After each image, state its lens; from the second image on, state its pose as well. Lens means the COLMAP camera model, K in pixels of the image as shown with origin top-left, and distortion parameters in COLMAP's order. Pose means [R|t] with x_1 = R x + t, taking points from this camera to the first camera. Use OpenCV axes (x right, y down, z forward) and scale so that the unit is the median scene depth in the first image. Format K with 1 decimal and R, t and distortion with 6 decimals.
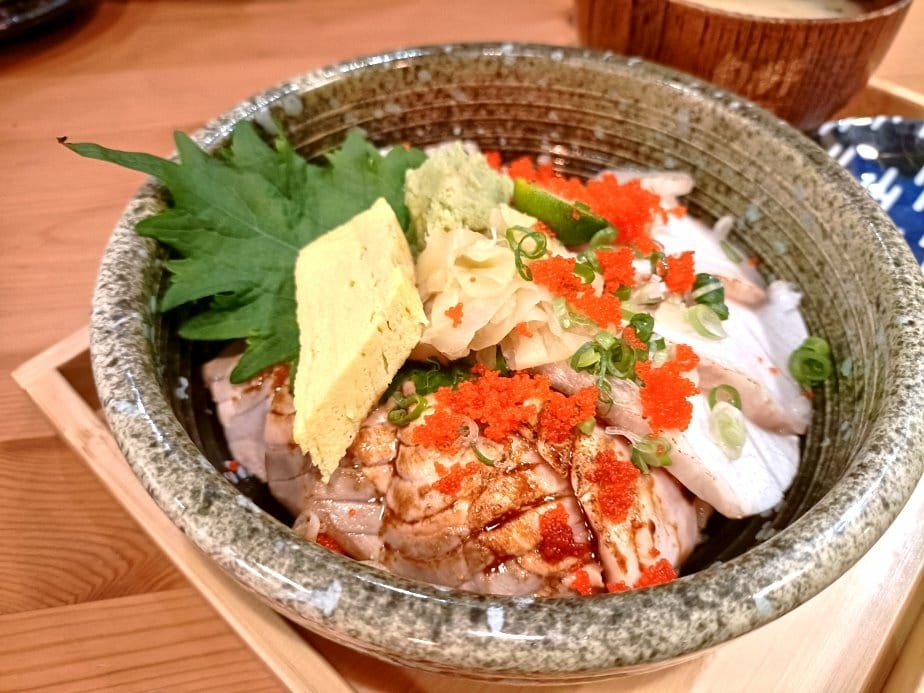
lens RADIAL K [[729.9, 0, 467.0], [0, 729.9, 348.6], [0, 0, 1]] dist [0.034978, -0.122491]
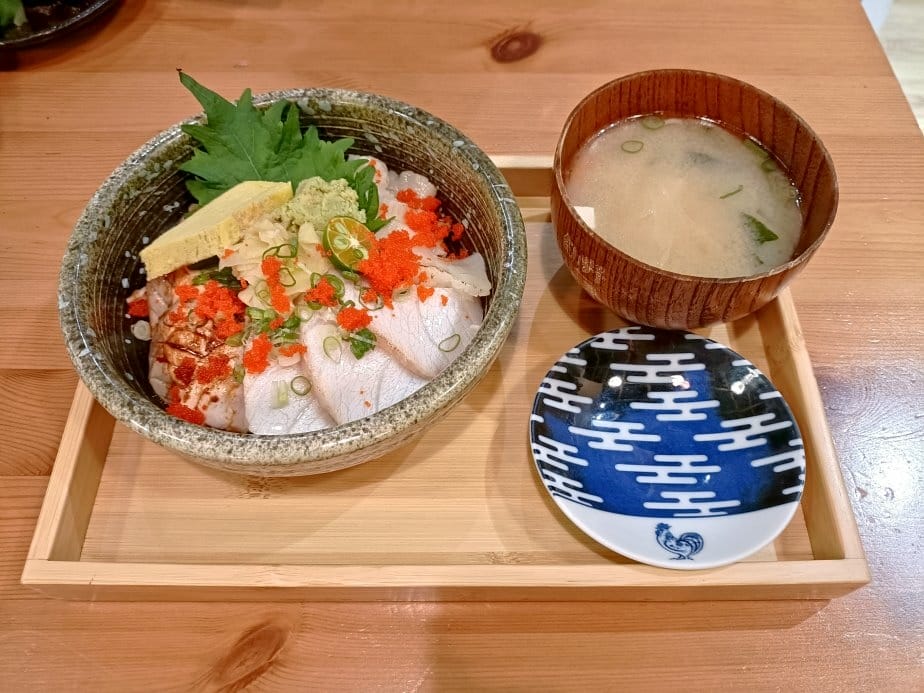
lens RADIAL K [[729.9, 0, 486.1], [0, 729.9, 356.5], [0, 0, 1]] dist [0.034978, -0.122491]
pose [[0.652232, 0.643680, -0.400337, 1.458614], [-0.569293, 0.764669, 0.301973, -0.858466], [0.500499, 0.030953, 0.865184, -0.328747]]
